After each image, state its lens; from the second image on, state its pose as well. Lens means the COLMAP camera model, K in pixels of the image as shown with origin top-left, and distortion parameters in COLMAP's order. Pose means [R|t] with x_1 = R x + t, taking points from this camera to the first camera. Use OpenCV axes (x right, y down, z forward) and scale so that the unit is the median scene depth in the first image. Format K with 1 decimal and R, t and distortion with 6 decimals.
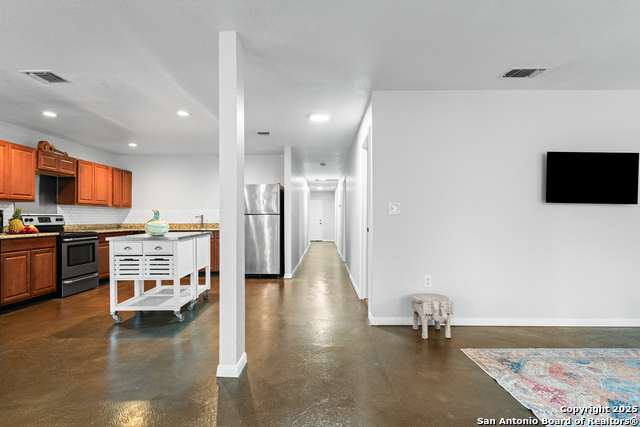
lens RADIAL K [[340.0, 0, 320.1], [0, 340.0, 214.6], [0, 0, 1]] dist [0.000988, -0.000705]
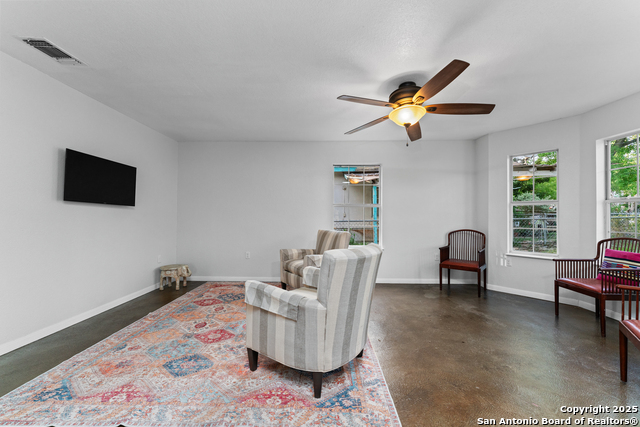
lens RADIAL K [[255.7, 0, 320.9], [0, 255.7, 212.9], [0, 0, 1]] dist [0.000945, -0.000165]
pose [[0.017012, 0.014477, 0.999750, -0.055122], [-0.013190, 0.999811, -0.014253, 0.000217], [-0.999768, -0.012944, 0.017199, 0.334419]]
